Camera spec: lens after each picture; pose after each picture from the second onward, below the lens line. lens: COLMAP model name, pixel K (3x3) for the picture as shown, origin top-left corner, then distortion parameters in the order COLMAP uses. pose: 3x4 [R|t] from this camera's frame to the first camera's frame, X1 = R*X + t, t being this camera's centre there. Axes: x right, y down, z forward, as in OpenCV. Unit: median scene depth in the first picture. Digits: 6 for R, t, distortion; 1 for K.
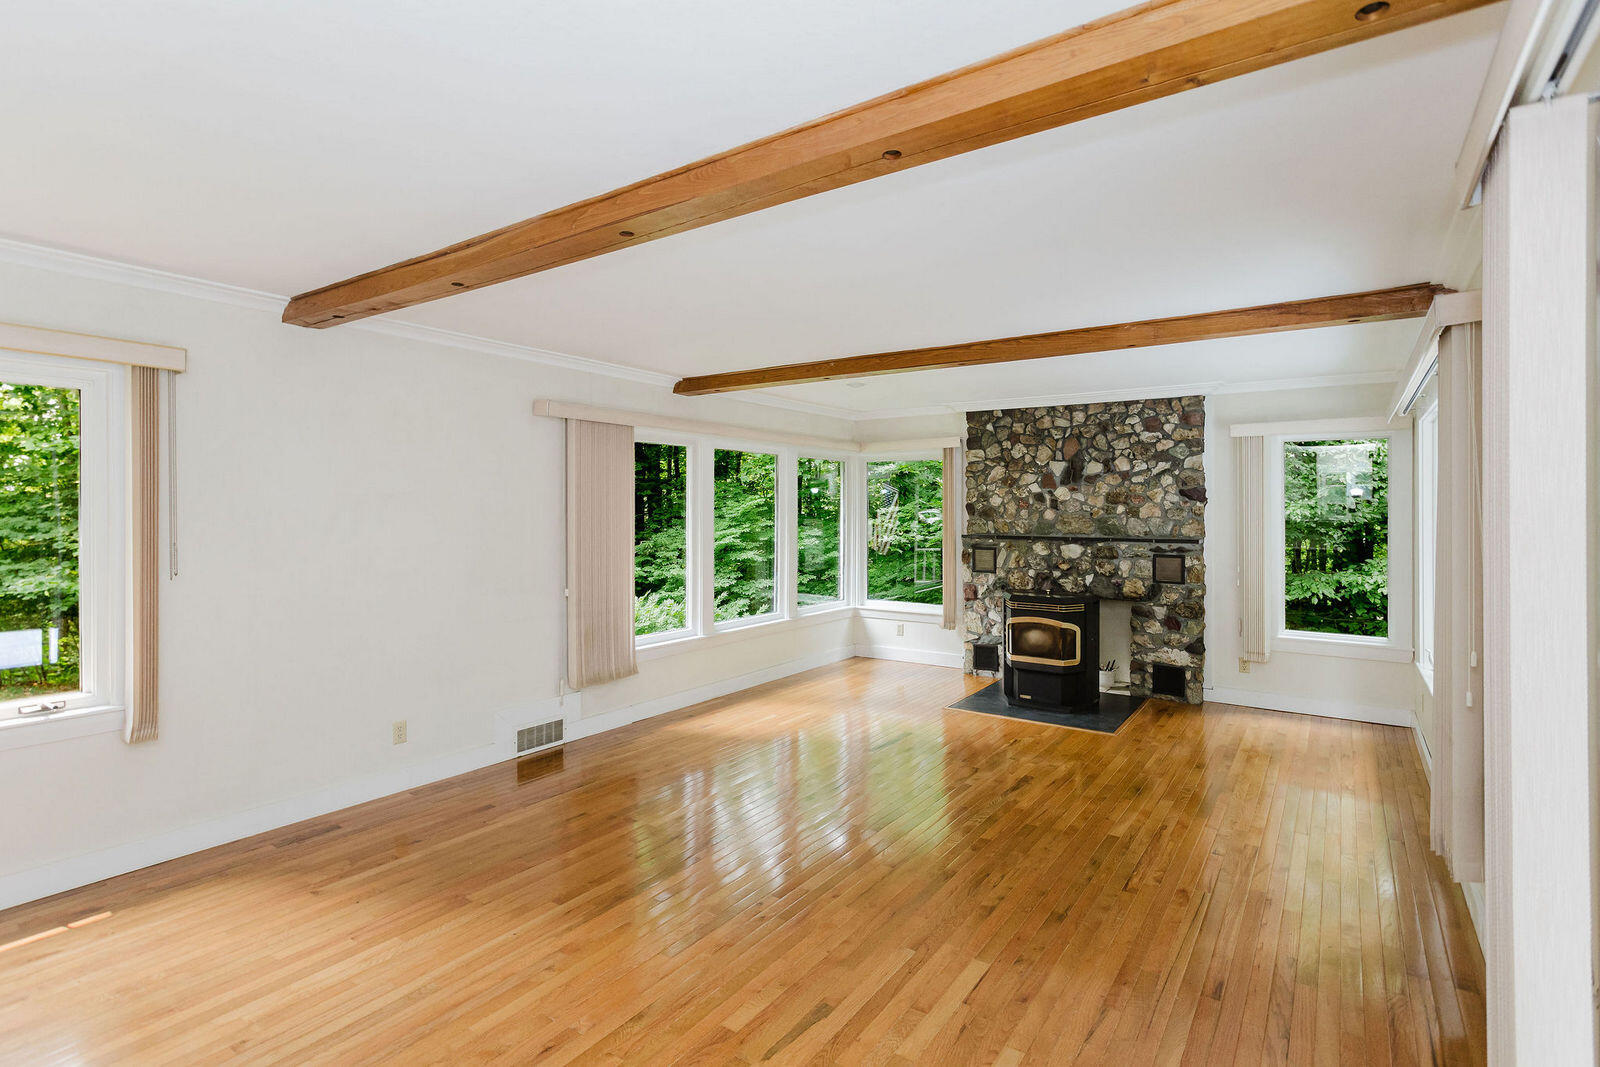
lens RADIAL K [[788.9, 0, 787.3], [0, 788.9, 523.3], [0, 0, 1]] dist [-0.004196, 0.000537]
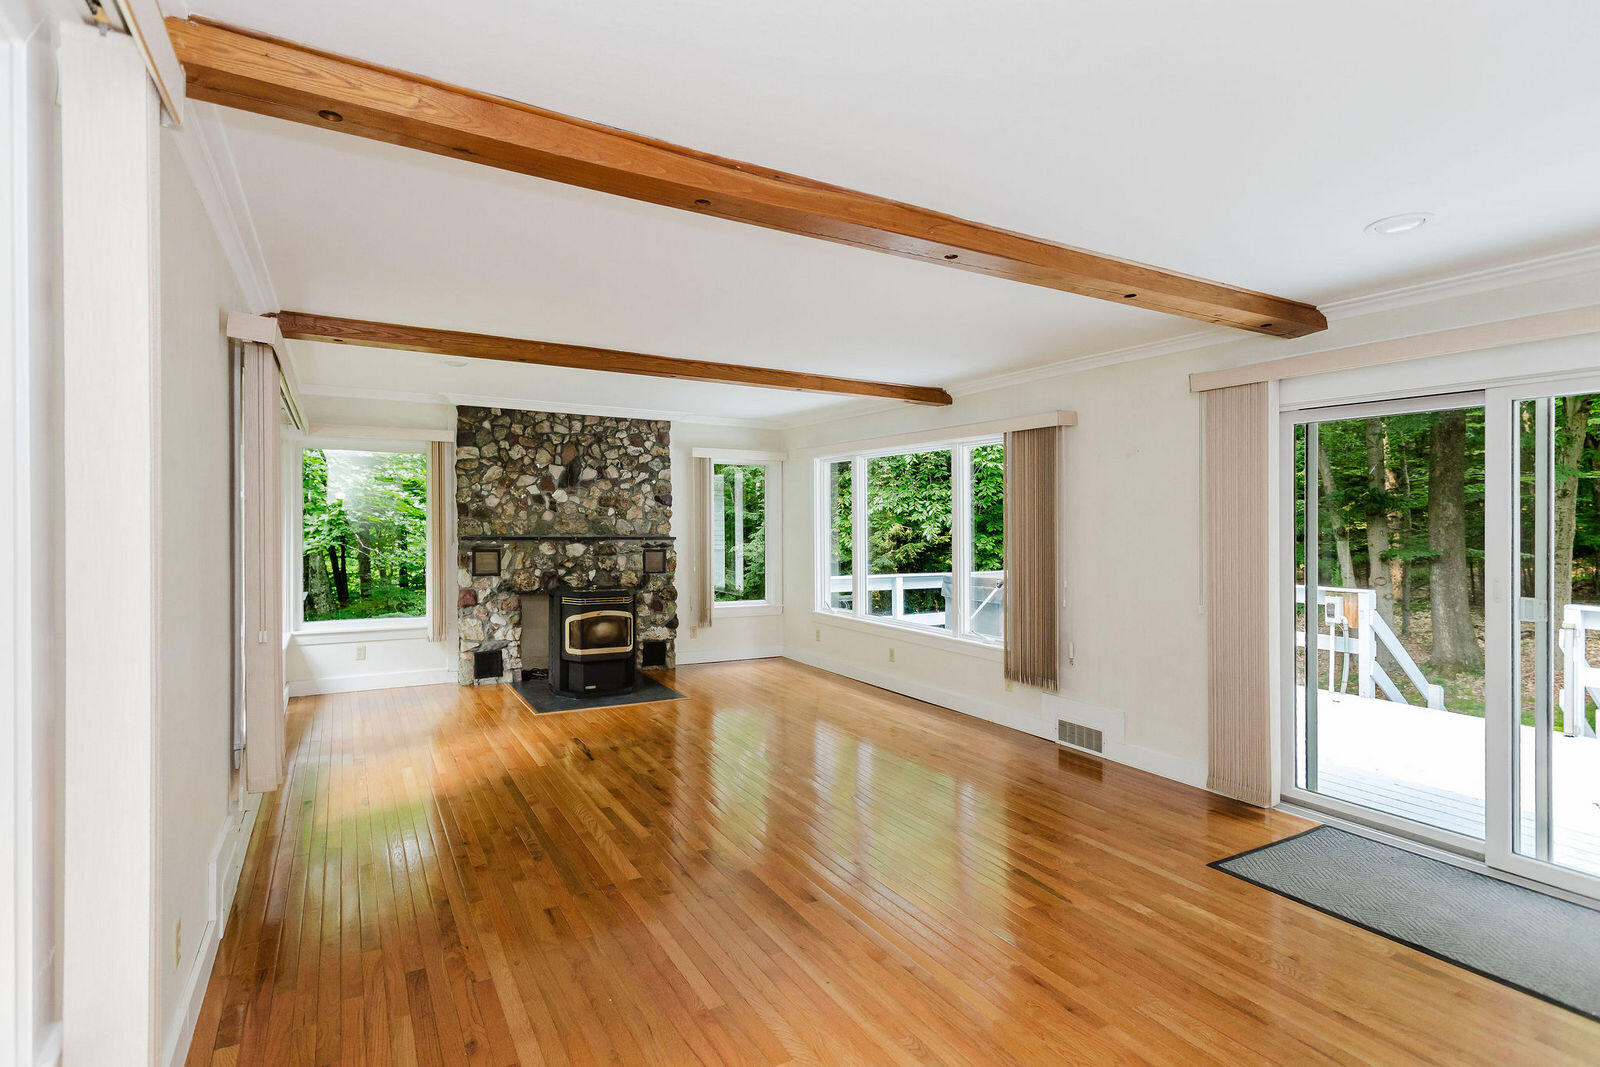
lens RADIAL K [[788.9, 0, 787.0], [0, 788.9, 526.4], [0, 0, 1]] dist [-0.004196, 0.000537]
pose [[0.428011, -0.004509, 0.903762, -0.495826], [0.006436, 0.999977, 0.001941, 0.002942], [-0.903751, 0.004986, 0.428030, 0.280538]]
